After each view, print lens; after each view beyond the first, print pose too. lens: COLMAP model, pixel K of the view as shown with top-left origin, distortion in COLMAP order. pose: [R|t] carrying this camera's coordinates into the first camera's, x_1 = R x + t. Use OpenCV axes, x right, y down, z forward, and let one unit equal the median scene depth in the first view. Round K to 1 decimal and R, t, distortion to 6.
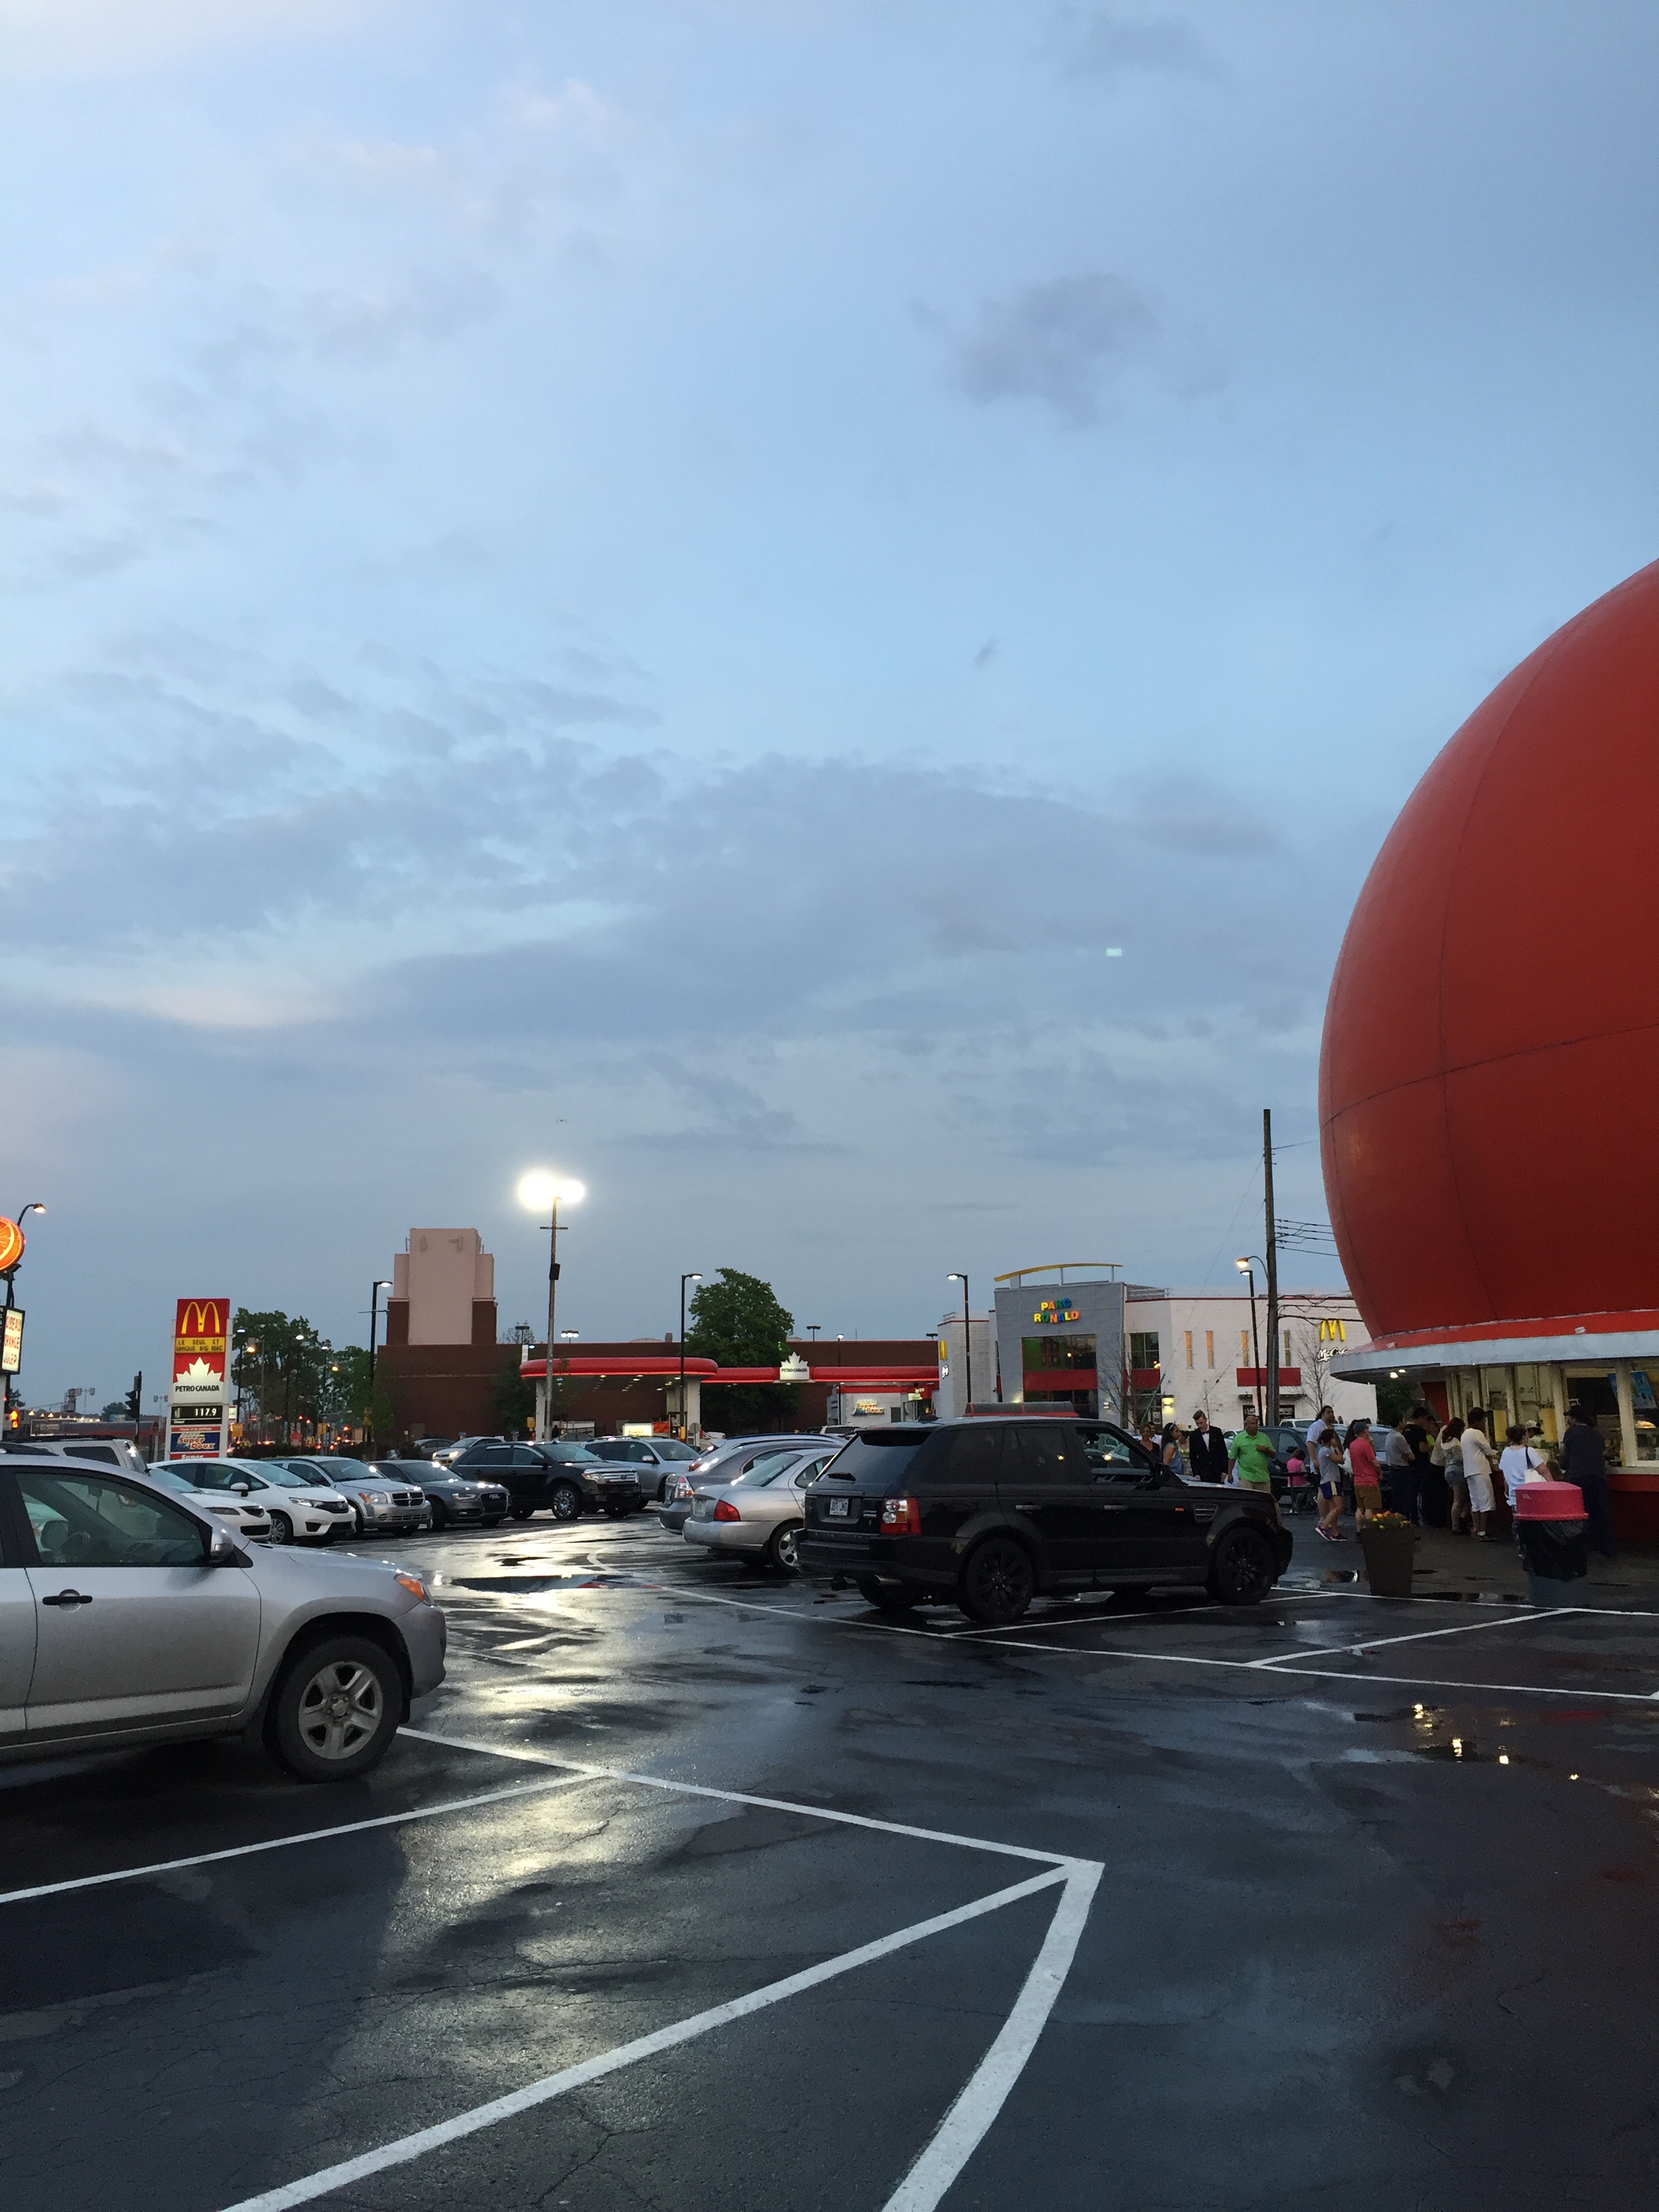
lens RADIAL K [[1873.9, 0, 834.3], [0, 1873.9, 1116.4], [0, 0, 1]] dist [0.081938, -0.095421]
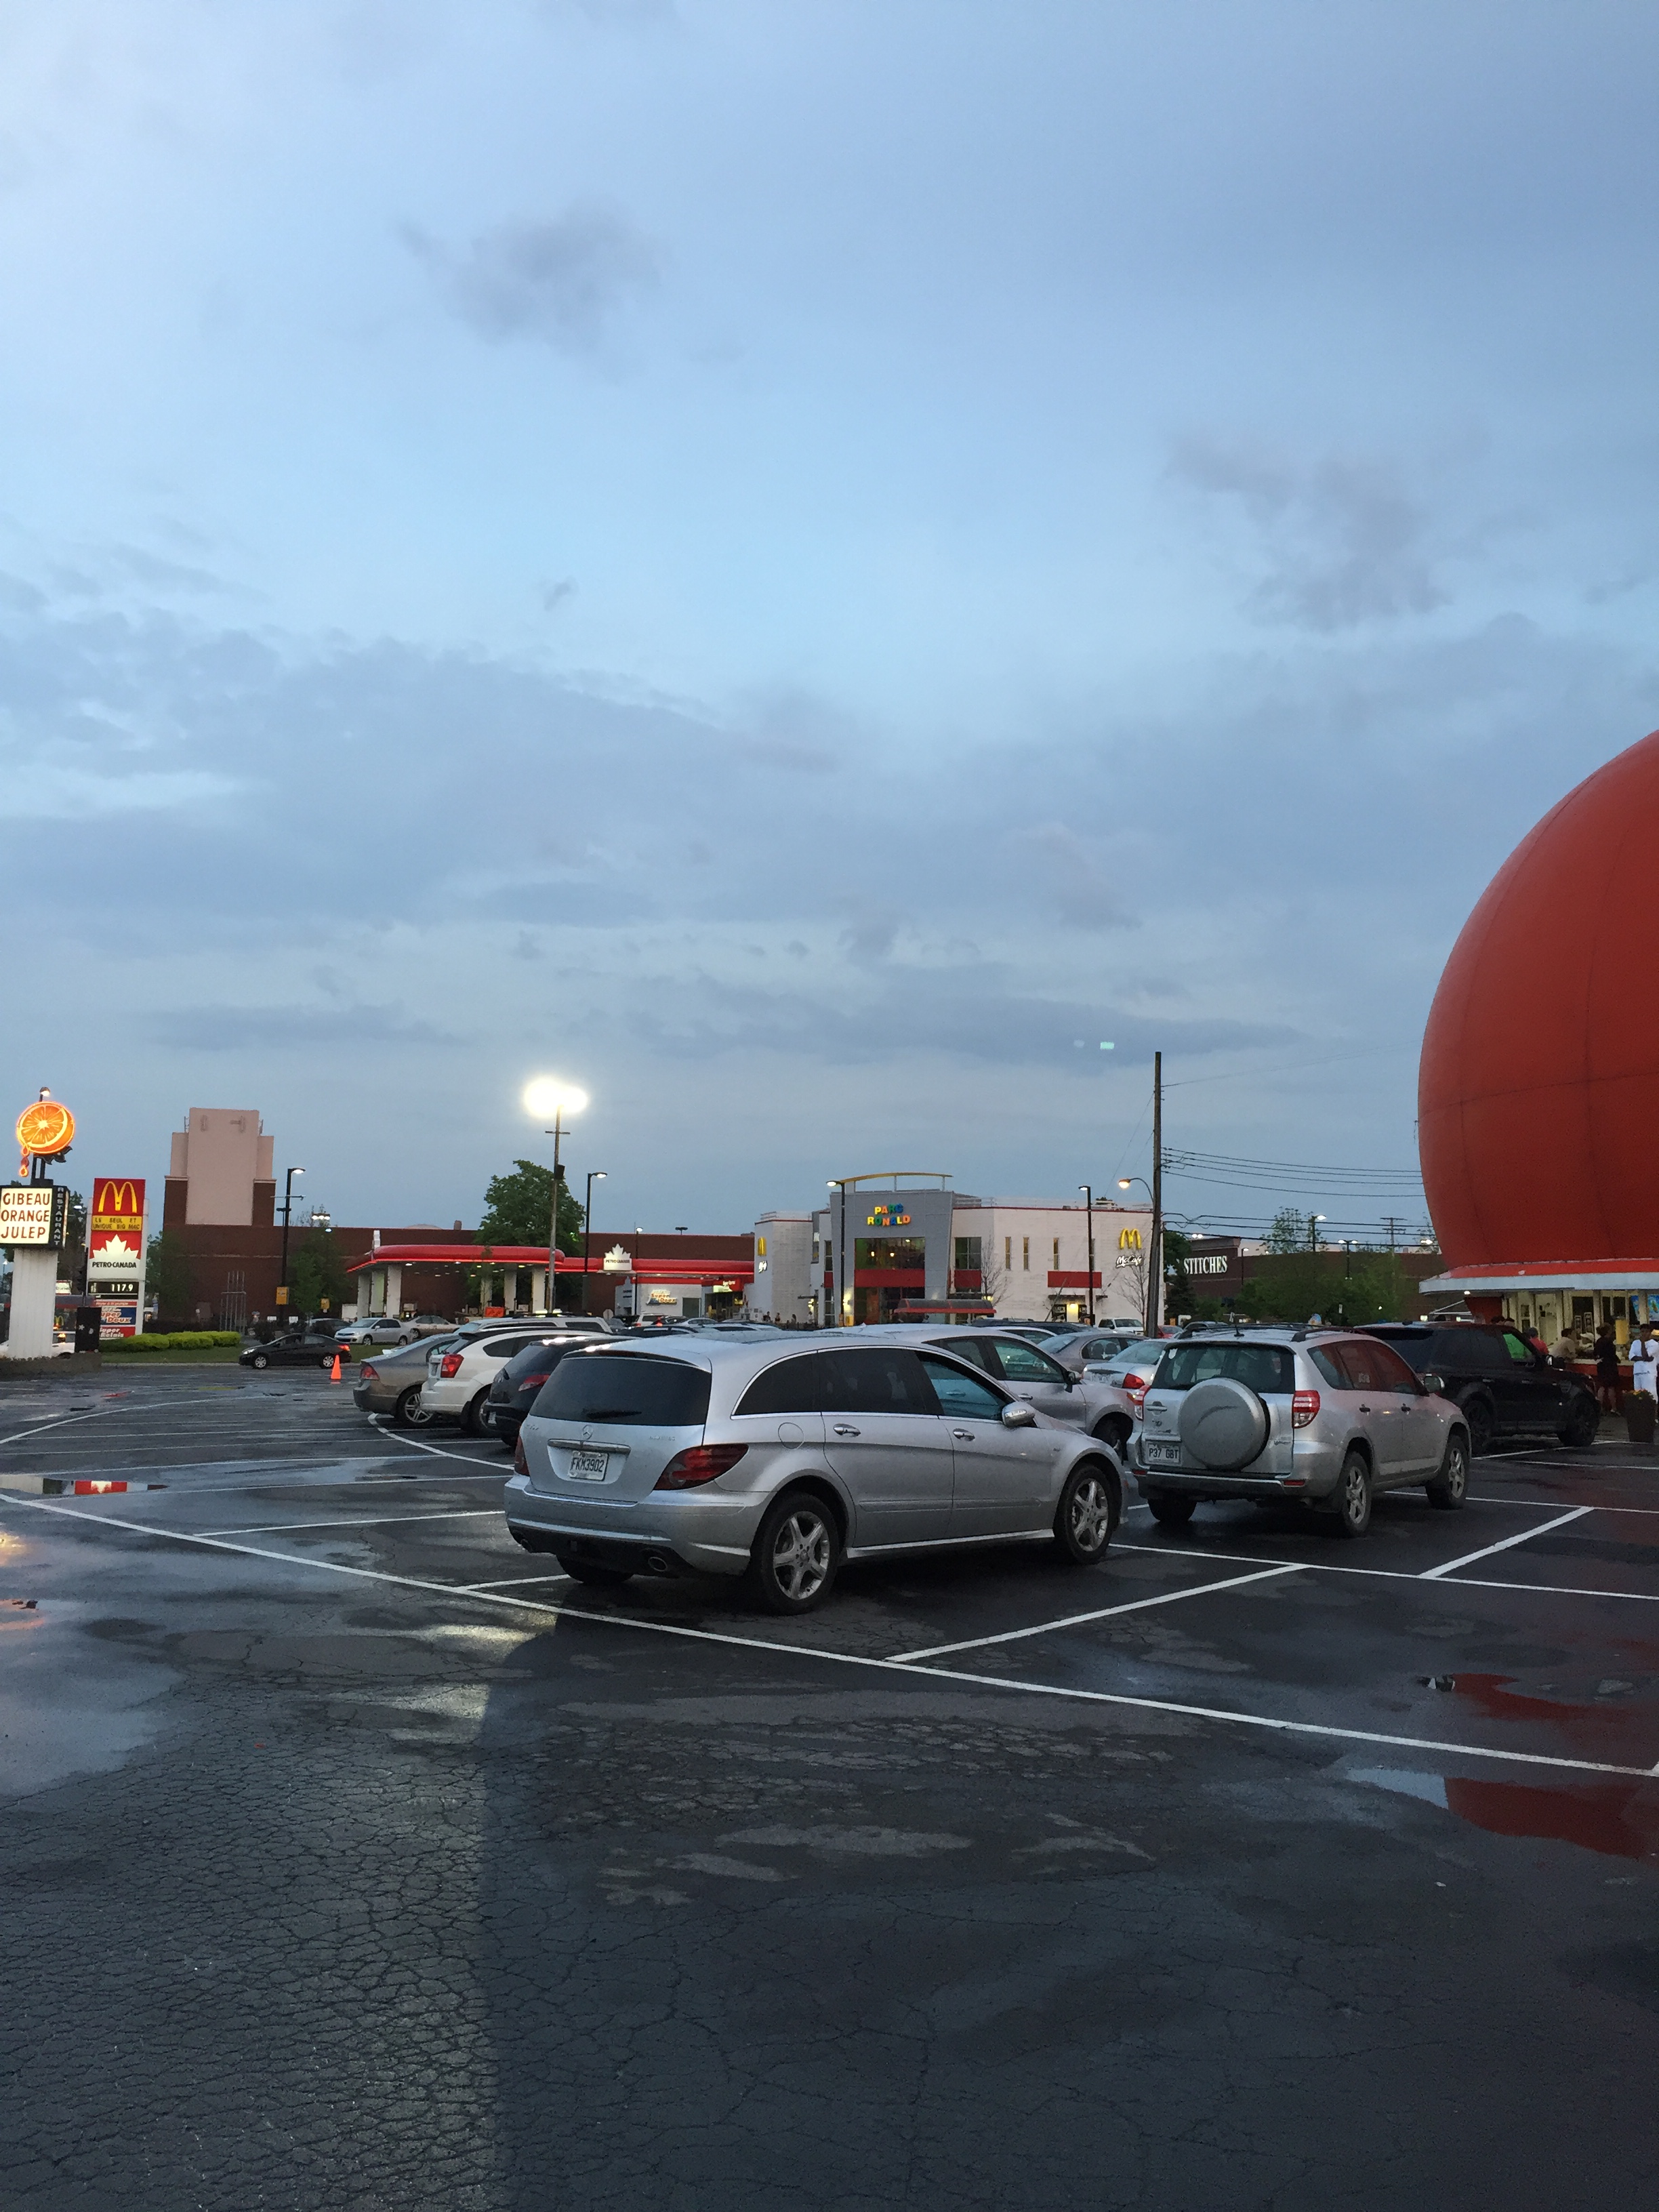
lens RADIAL K [[1873.9, 0, 832.3], [0, 1873.9, 1111.1], [0, 0, 1]] dist [0.081938, -0.095421]
pose [[0.983356, 0.042354, 0.176681, -0.105187], [-0.051926, 0.997403, 0.049906, -0.009145], [-0.174108, -0.058249, 0.983002, -0.061279]]
